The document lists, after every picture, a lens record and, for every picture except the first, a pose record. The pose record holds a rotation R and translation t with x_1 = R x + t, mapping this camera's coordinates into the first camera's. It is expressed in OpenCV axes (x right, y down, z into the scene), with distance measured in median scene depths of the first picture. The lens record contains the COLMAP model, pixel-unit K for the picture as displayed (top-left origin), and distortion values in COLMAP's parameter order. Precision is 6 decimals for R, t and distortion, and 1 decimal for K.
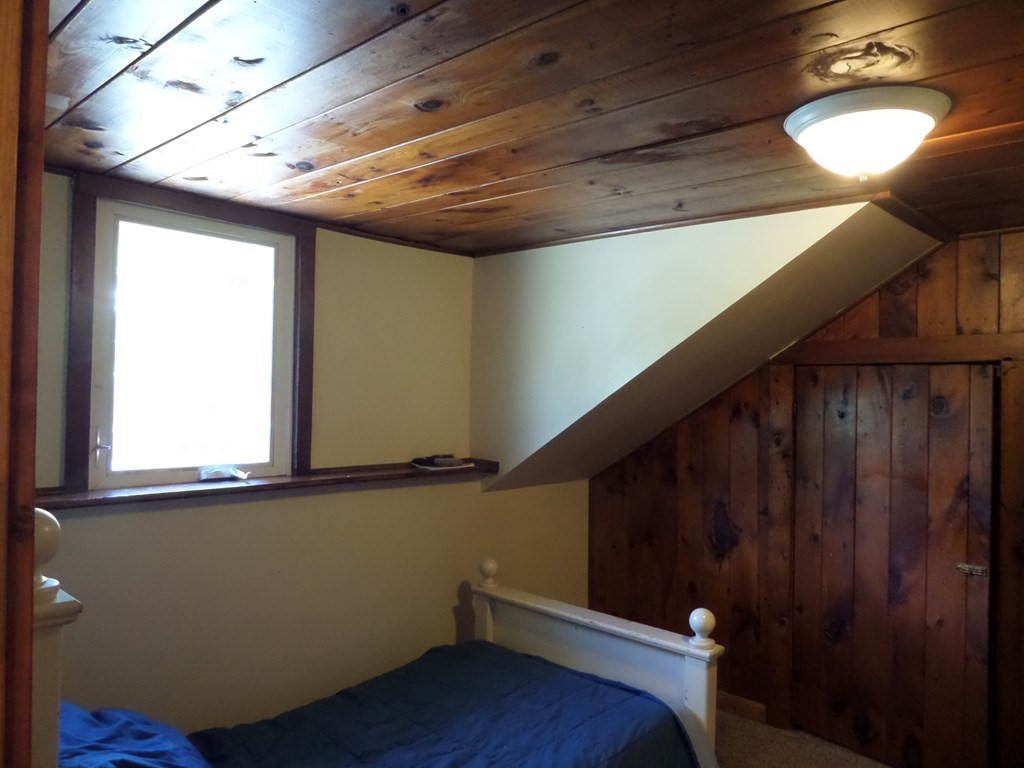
lens RADIAL K [[744.8, 0, 510.6], [0, 744.8, 384.5], [0, 0, 1]] dist [-0.023853, 0.002851]
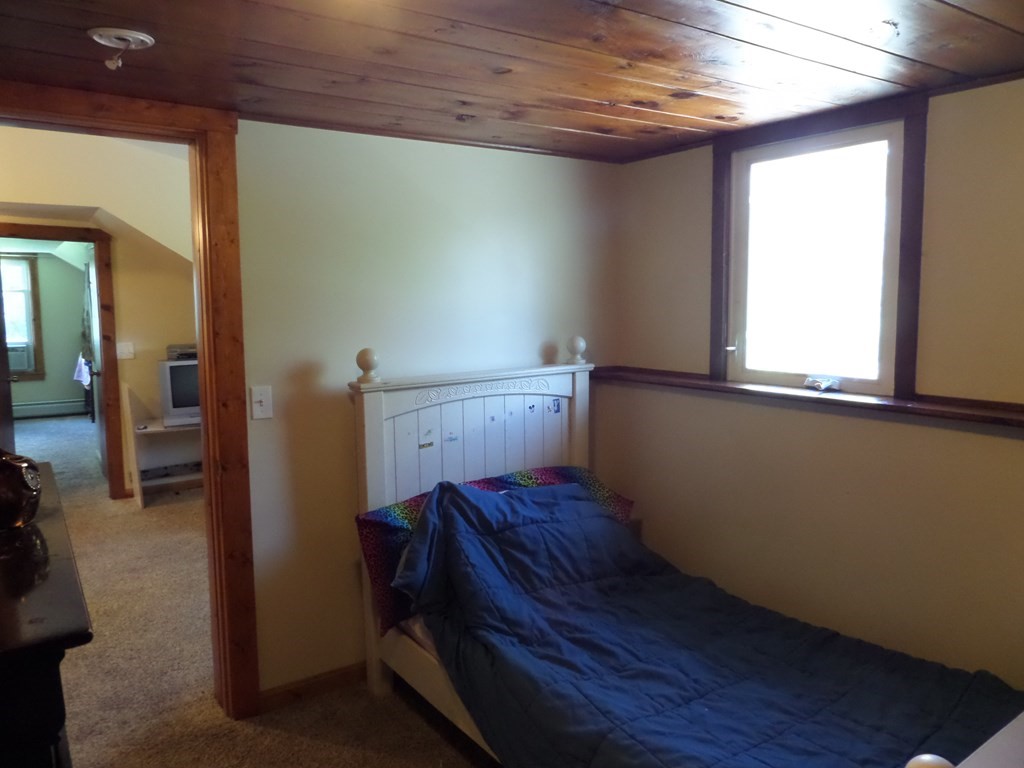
lens RADIAL K [[744.8, 0, 509.8], [0, 744.8, 382.8], [0, 0, 1]] dist [-0.023853, 0.002851]
pose [[-0.224358, 0.083235, -0.970946, 0.726003], [0.011276, 0.996501, 0.082820, 0.029739], [0.974442, 0.007633, -0.224511, 0.825229]]
